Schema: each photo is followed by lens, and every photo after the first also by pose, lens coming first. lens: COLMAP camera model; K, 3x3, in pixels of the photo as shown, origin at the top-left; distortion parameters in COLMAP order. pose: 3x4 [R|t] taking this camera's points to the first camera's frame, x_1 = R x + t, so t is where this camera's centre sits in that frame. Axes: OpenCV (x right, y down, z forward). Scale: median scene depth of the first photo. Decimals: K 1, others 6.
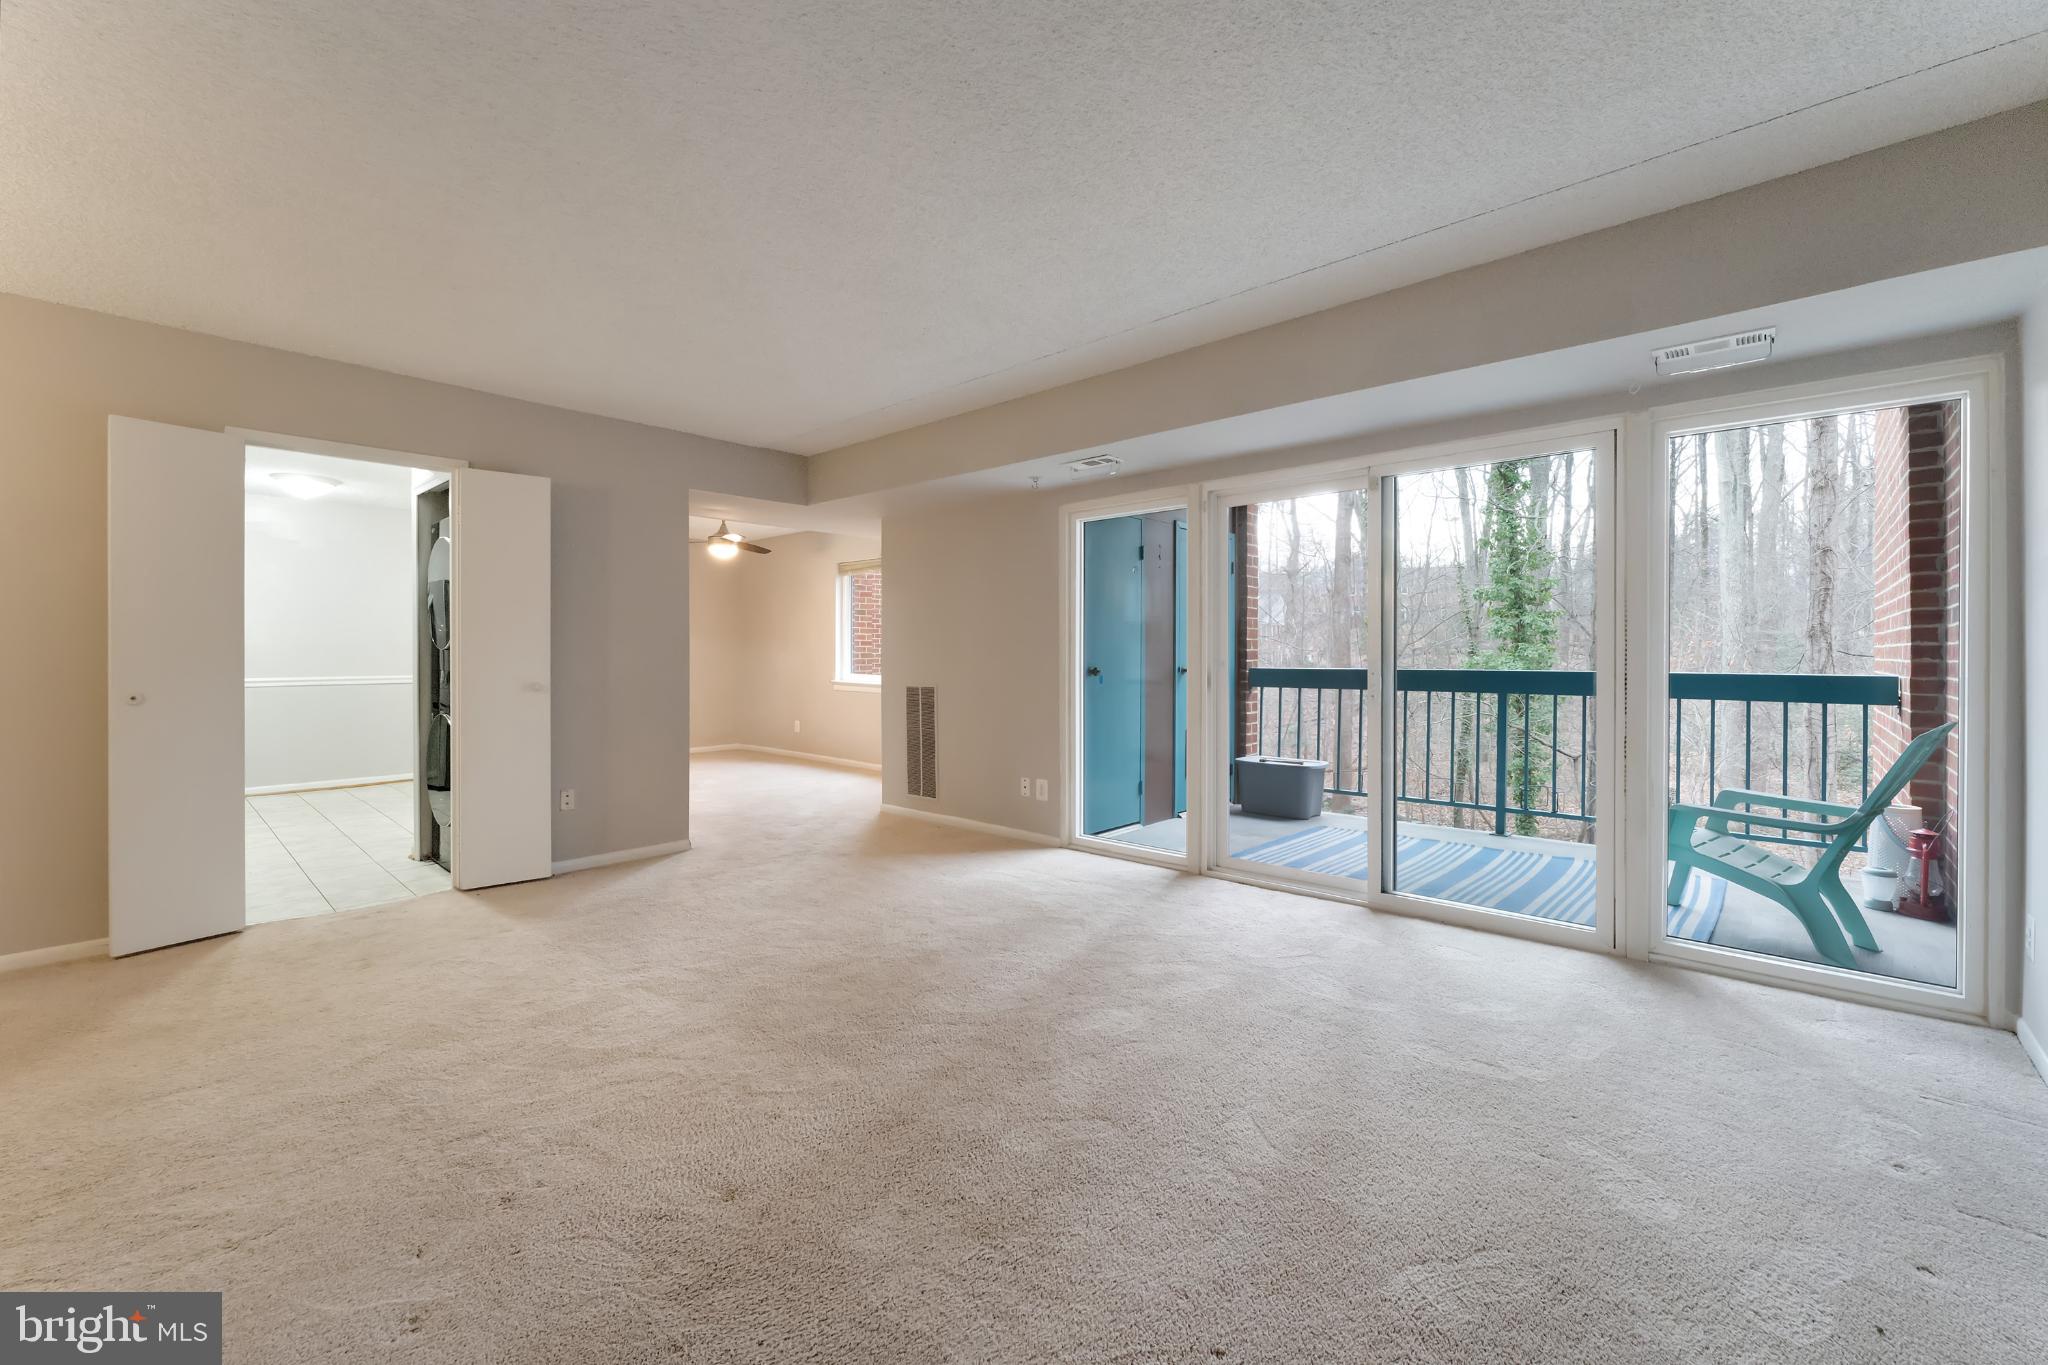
lens RADIAL K [[822.9, 0, 1020.0], [0, 822.9, 668.4], [0, 0, 1]] dist [-0.007596, -0.000036]
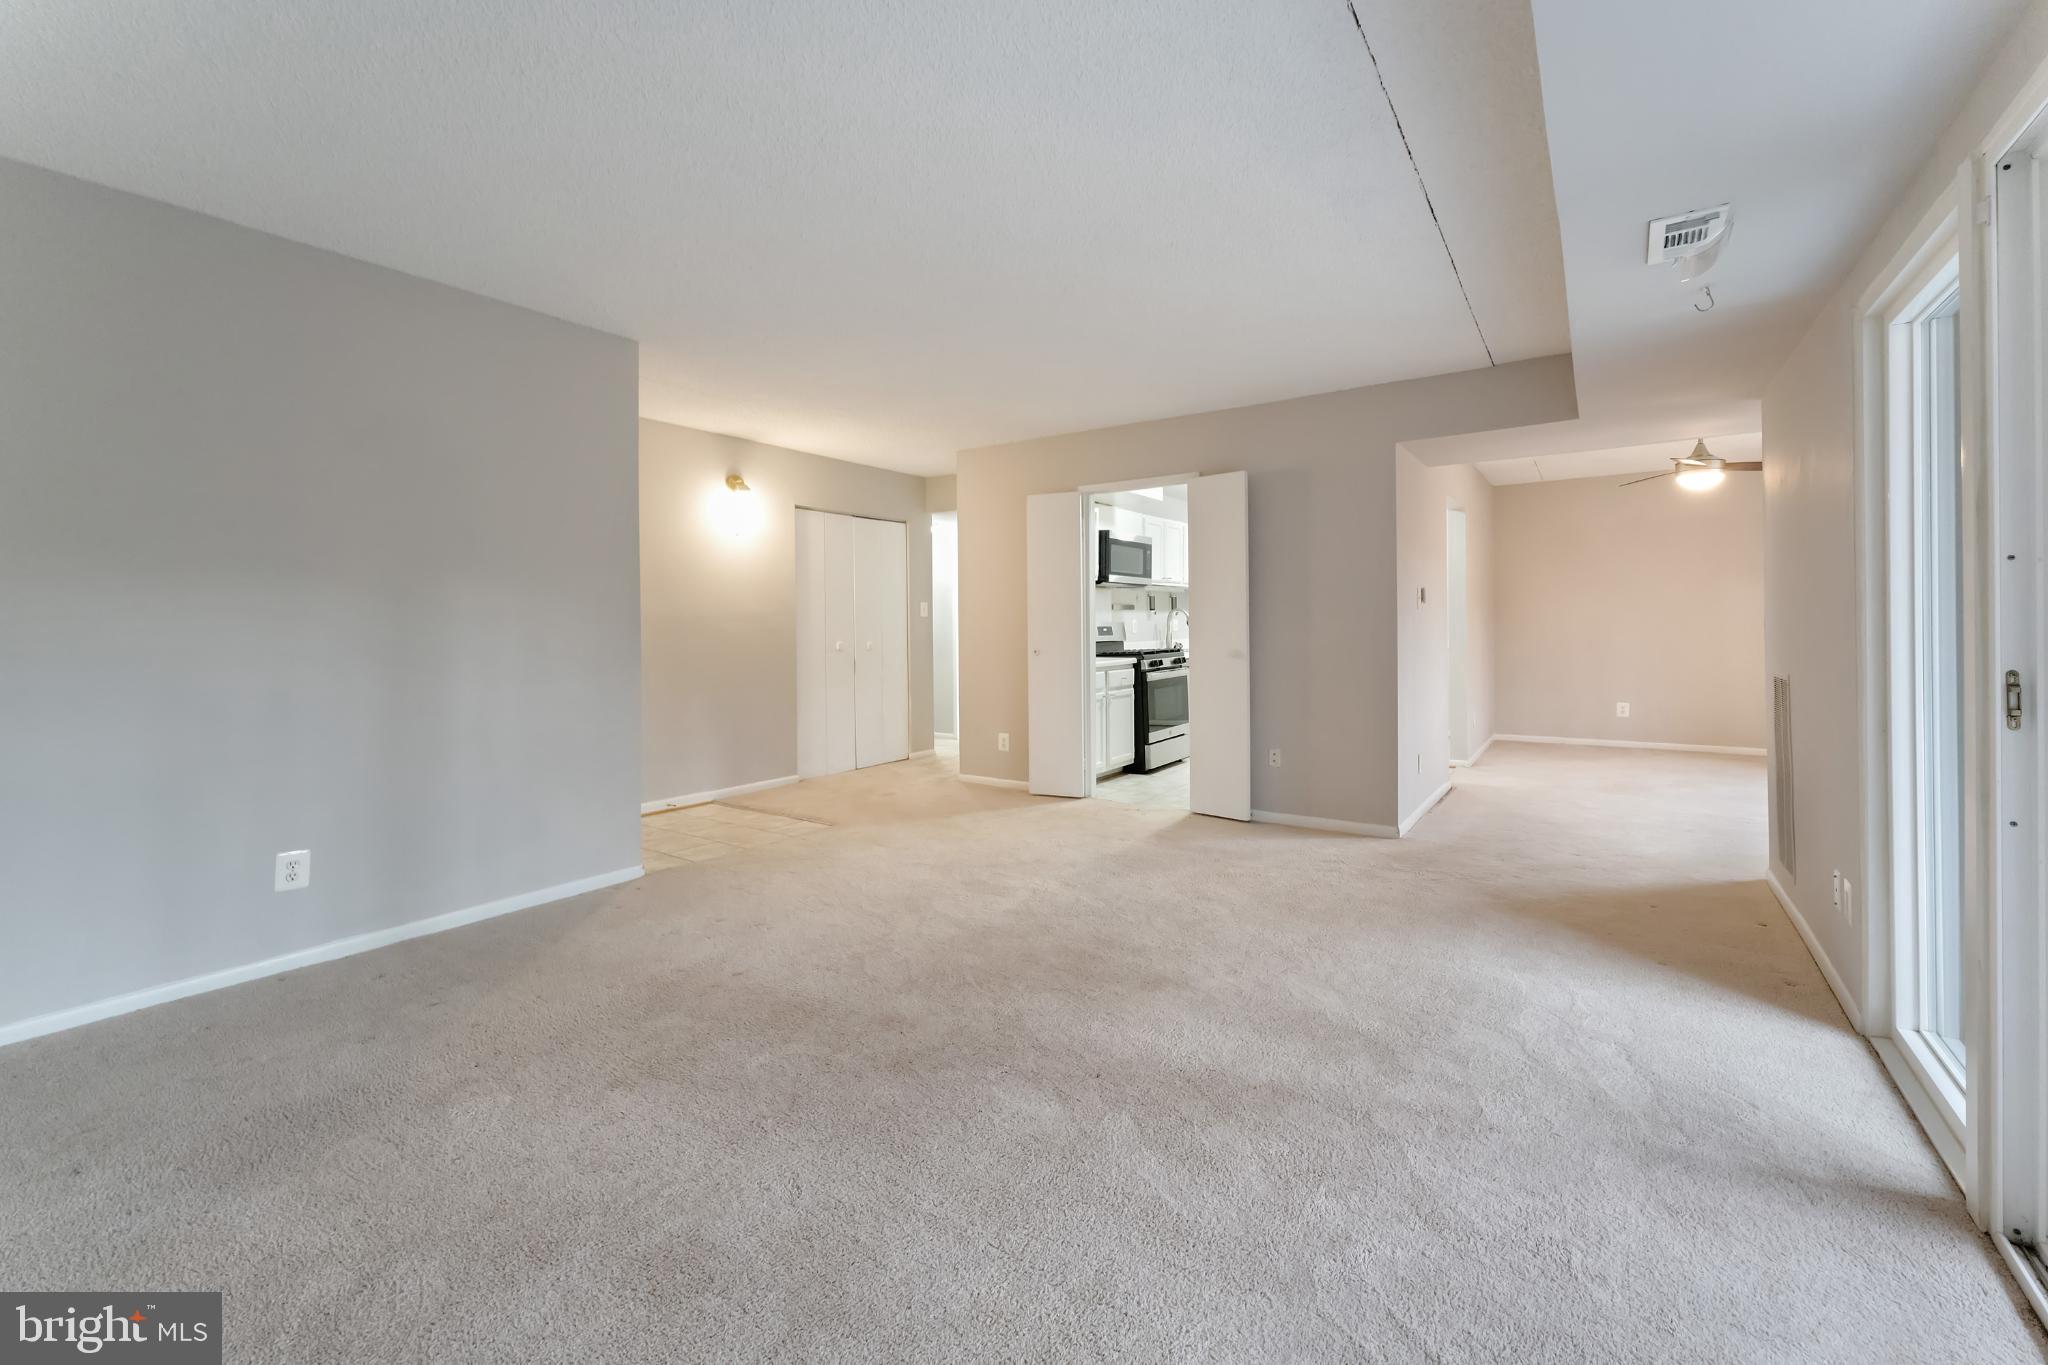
lens RADIAL K [[835.4, 0, 1019.6], [0, 835.4, 630.4], [0, 0, 1]] dist [0.001006, 0.000140]
pose [[0.128301, 0.005677, -0.991719, 0.716916], [-0.006092, 0.999969, 0.004936, -0.018693], [0.991717, 0.005409, 0.128332, 0.722334]]
